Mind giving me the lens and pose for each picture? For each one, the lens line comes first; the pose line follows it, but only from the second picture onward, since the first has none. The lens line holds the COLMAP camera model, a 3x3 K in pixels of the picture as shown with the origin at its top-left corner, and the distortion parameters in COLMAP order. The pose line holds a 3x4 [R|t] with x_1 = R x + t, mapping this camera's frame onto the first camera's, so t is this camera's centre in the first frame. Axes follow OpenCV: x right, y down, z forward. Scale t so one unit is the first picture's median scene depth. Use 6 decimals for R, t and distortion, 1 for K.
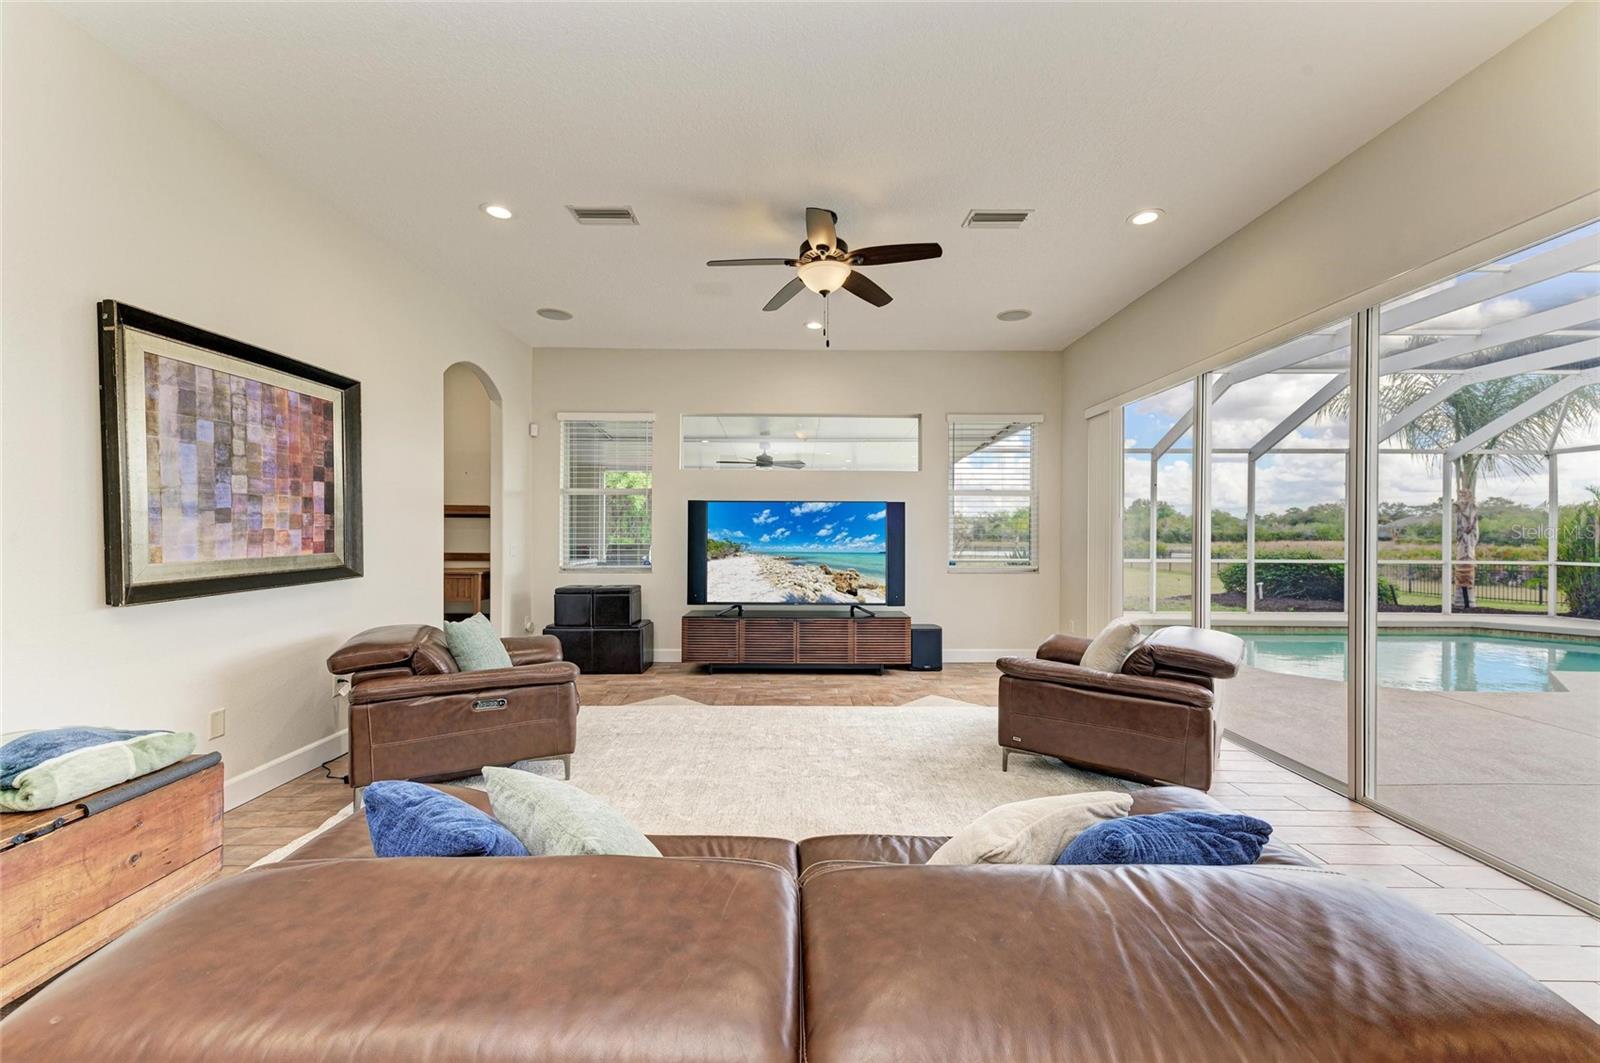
lens RADIAL K [[613.5, 0, 799.7], [0, 613.5, 534.8], [0, 0, 1]] dist [0.009218, -0.000288]
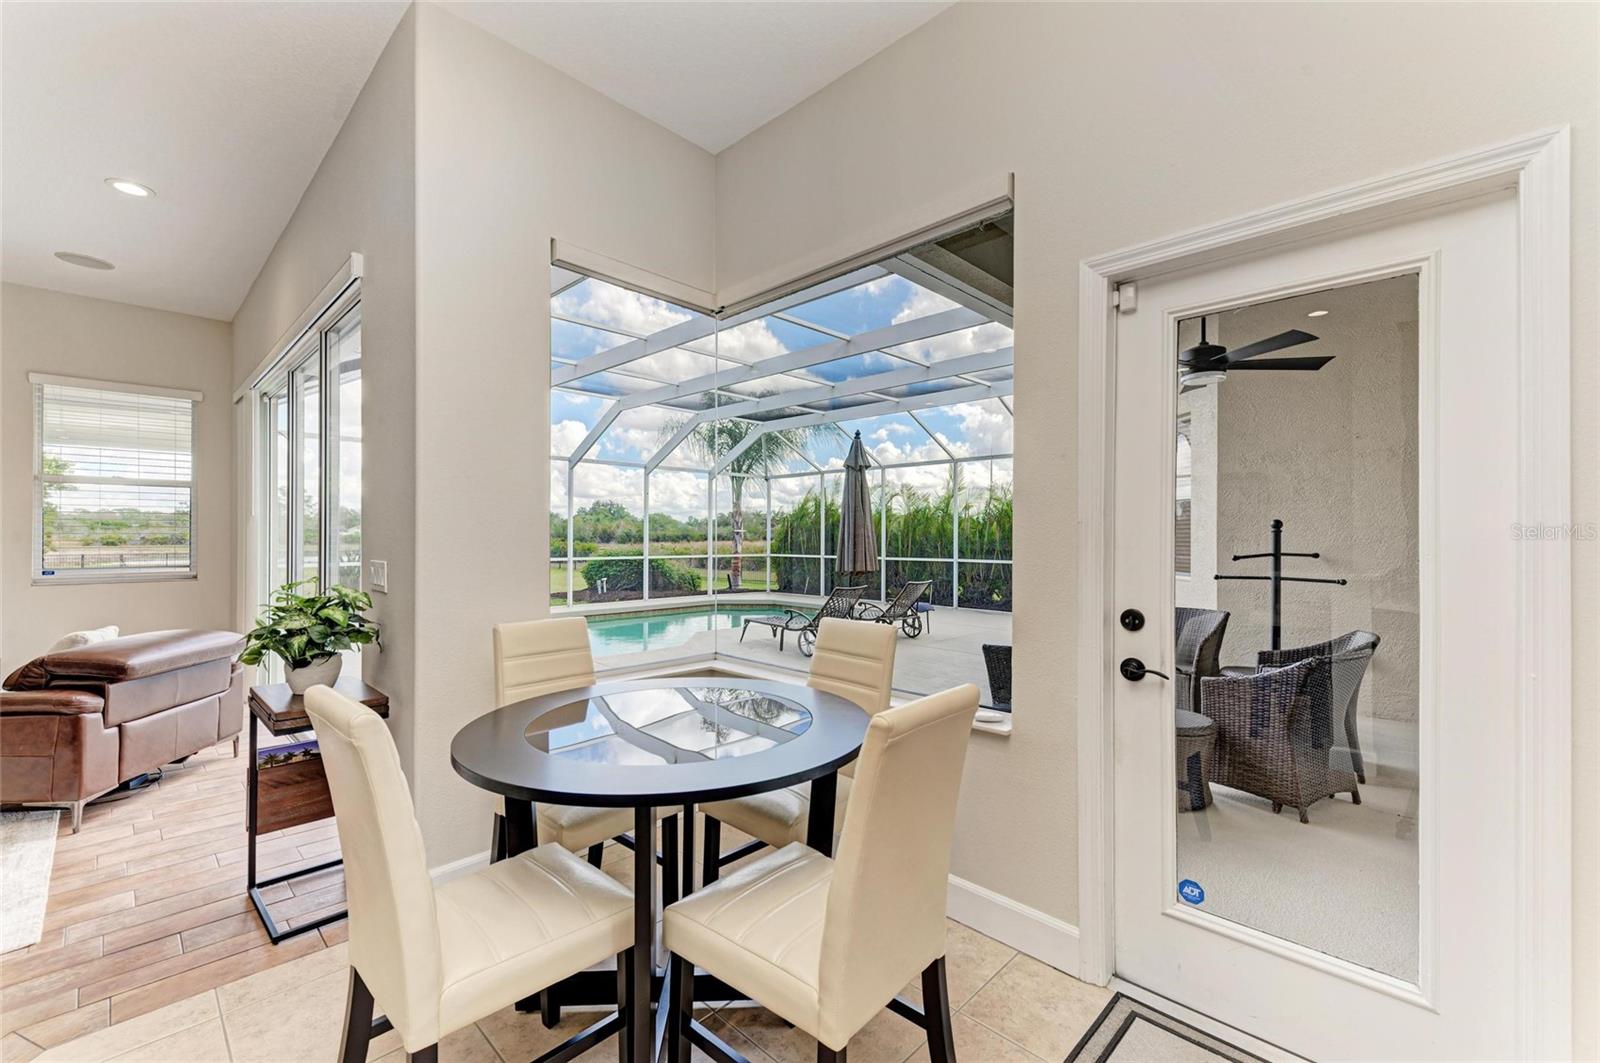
lens RADIAL K [[668.8, 0, 800.0], [0, 668.8, 531.5], [0, 0, 1]] dist [0.001717, 0.000303]
pose [[0.702462, 0.004071, 0.711709, 0.355585], [0.000383, 0.999981, -0.006098, 0.002336], [-0.711721, 0.004556, 0.702448, -0.265217]]
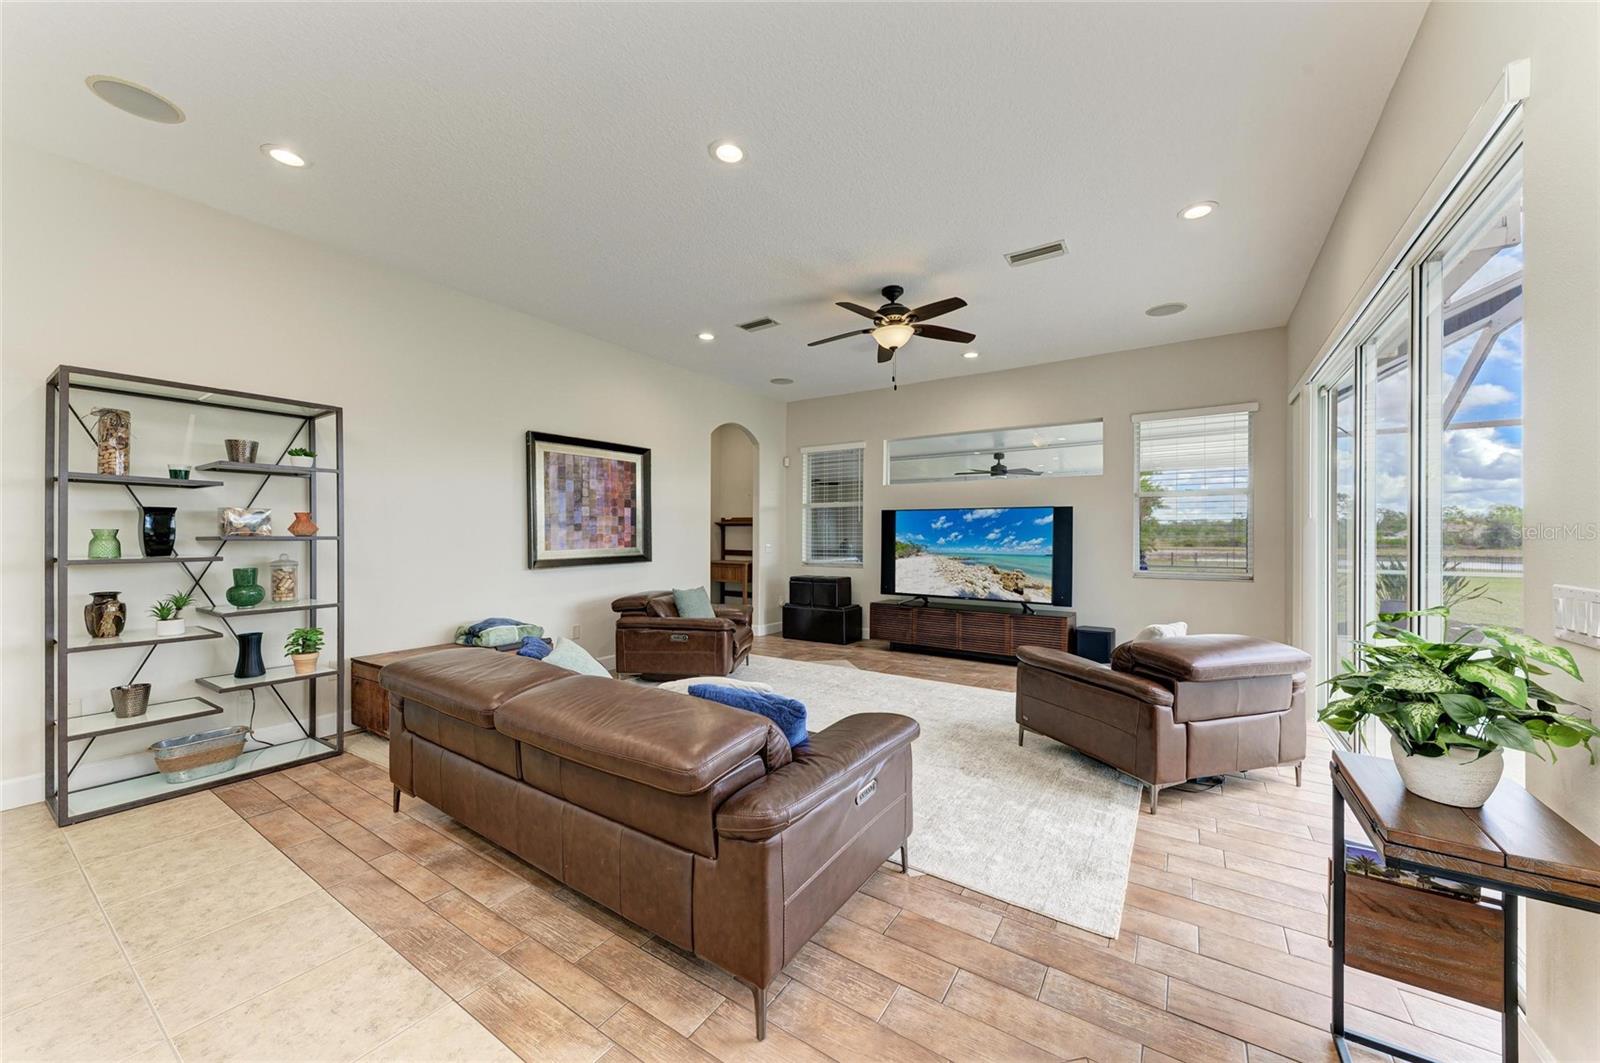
lens RADIAL K [[580.1, 0, 795.0], [0, 580.1, 537.3], [0, 0, 1]] dist [0.015899, -0.005212]
pose [[0.824130, 0.000641, -0.566400, 0.362474], [-0.002162, 0.999996, -0.002015, 0.001477], [0.566396, 0.002885, 0.824128, -0.073920]]
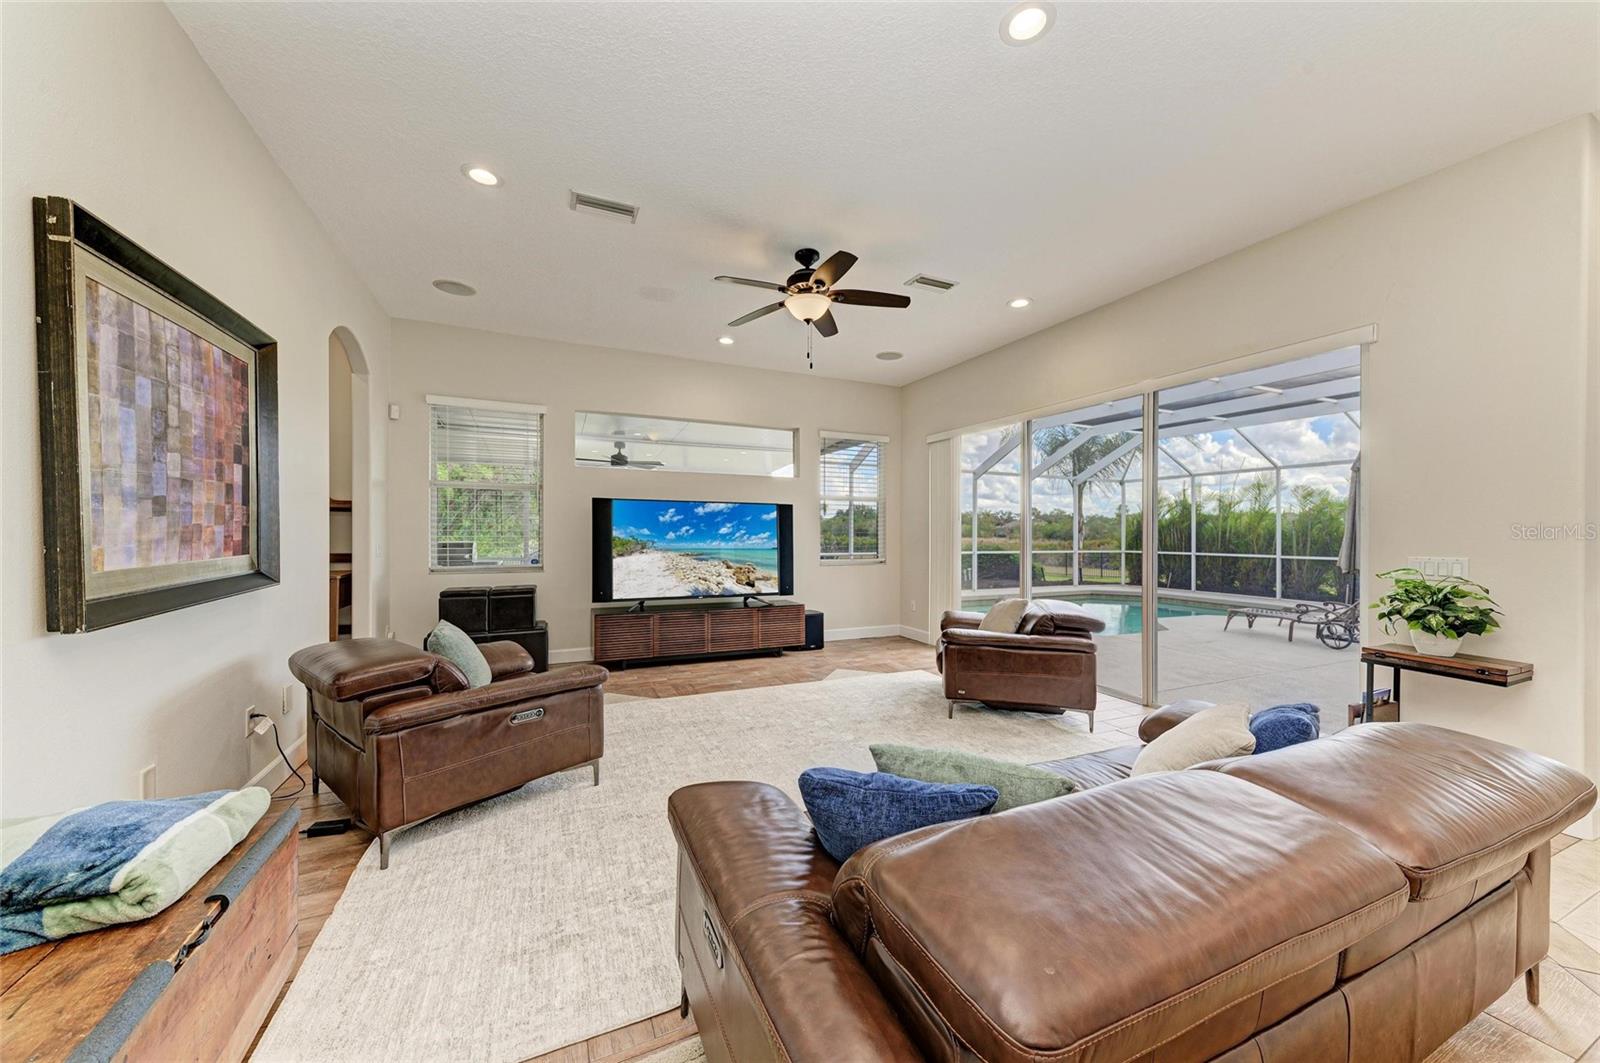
lens RADIAL K [[564.6, 0, 800.0], [0, 564.6, 531.5], [0, 0, 1]] dist [0.014015, -0.004948]
pose [[0.914177, 0.003417, 0.405301, -0.261432], [-0.003142, 0.999994, -0.001342, -0.001136], [-0.405303, -0.000047, 0.914182, 0.030167]]
